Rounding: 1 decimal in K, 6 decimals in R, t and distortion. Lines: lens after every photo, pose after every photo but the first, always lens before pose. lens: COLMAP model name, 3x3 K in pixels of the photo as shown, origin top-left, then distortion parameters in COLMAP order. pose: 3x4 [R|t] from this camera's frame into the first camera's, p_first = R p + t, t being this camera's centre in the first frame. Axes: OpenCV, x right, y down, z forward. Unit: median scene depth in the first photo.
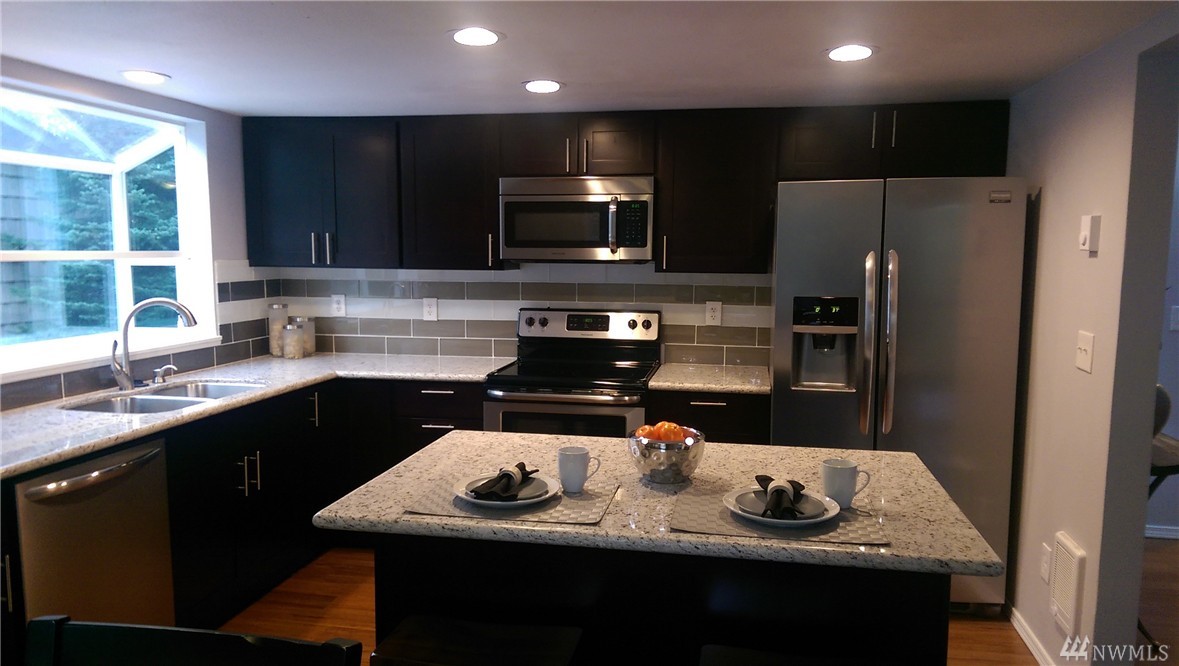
lens RADIAL K [[827.5, 0, 589.5], [0, 827.5, 333.0], [0, 0, 1]] dist [0.094231, -0.131343]
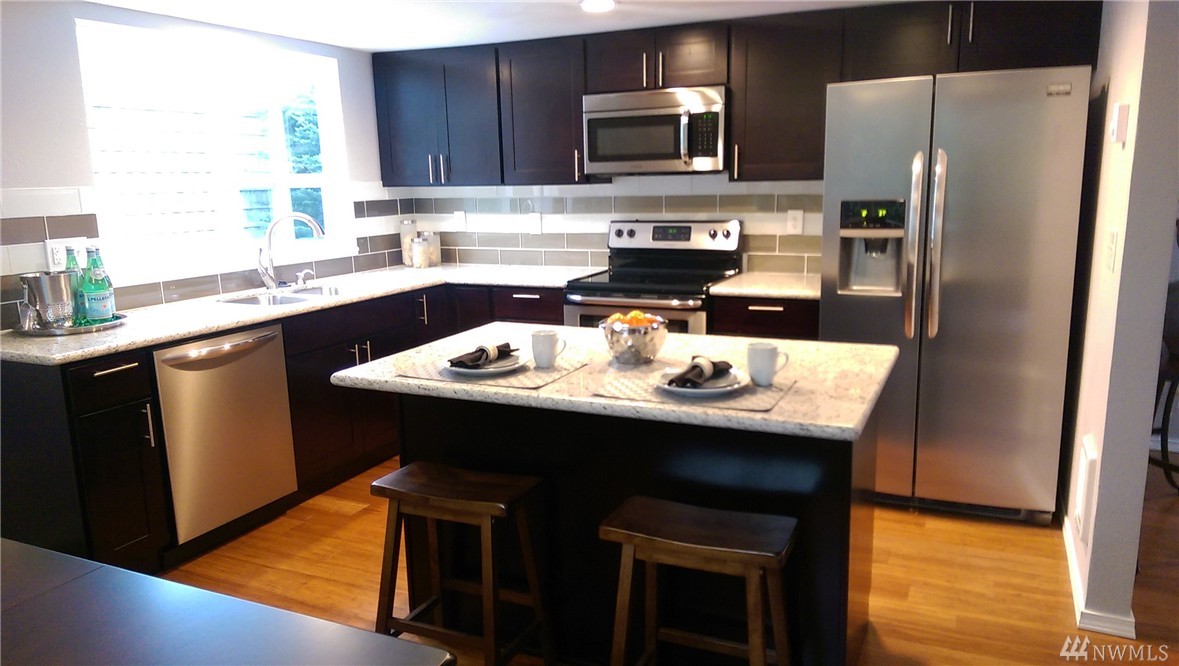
lens RADIAL K [[827.5, 0, 589.5], [0, 827.5, 333.0], [0, 0, 1]] dist [0.094231, -0.131343]
pose [[0.968965, 0.019595, -0.246419, 0.173442], [0.002675, 0.995964, 0.089719, 0.020417], [0.247182, -0.087593, 0.965002, -0.055453]]
